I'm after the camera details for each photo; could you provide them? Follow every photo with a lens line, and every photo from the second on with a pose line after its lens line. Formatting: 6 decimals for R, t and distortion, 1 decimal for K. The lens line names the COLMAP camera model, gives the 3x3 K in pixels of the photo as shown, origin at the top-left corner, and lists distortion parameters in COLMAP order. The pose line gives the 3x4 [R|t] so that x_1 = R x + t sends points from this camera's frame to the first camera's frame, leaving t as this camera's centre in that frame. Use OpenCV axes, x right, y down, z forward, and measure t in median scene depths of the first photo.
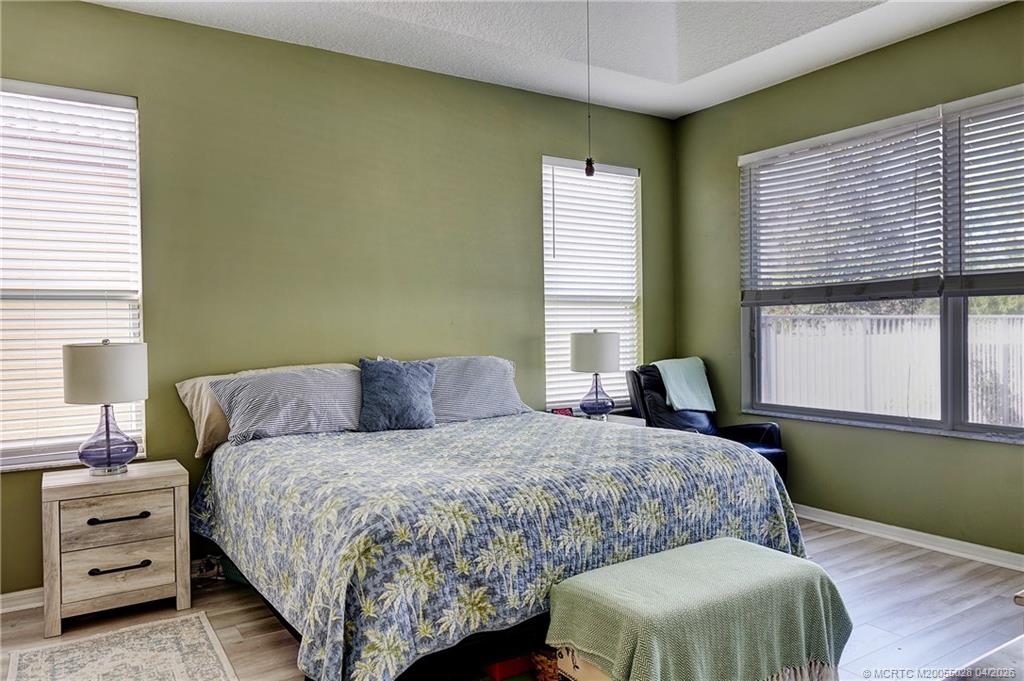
lens RADIAL K [[716.4, 0, 512.0], [0, 716.4, 340.5], [0, 0, 1]] dist [0.001299, 0.002198]
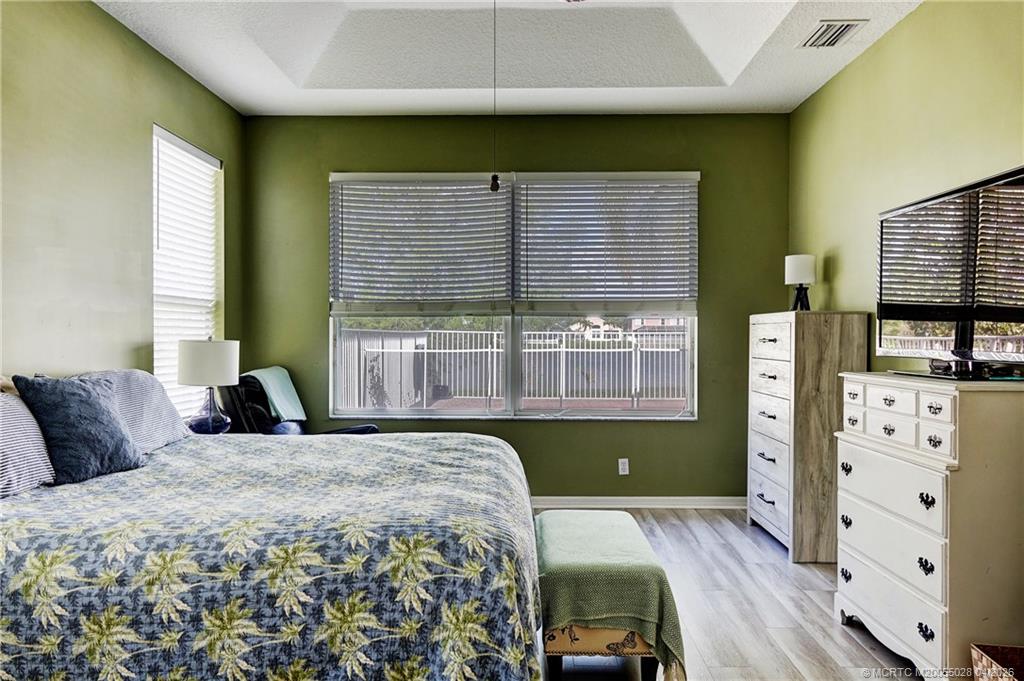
lens RADIAL K [[716.4, 0, 512.0], [0, 716.4, 340.5], [0, 0, 1]] dist [0.001299, 0.002198]
pose [[0.559174, 0.008632, 0.829005, -0.513944], [0.004858, 0.999895, -0.013688, 0.003593], [-0.829036, 0.011681, 0.559074, 0.261727]]
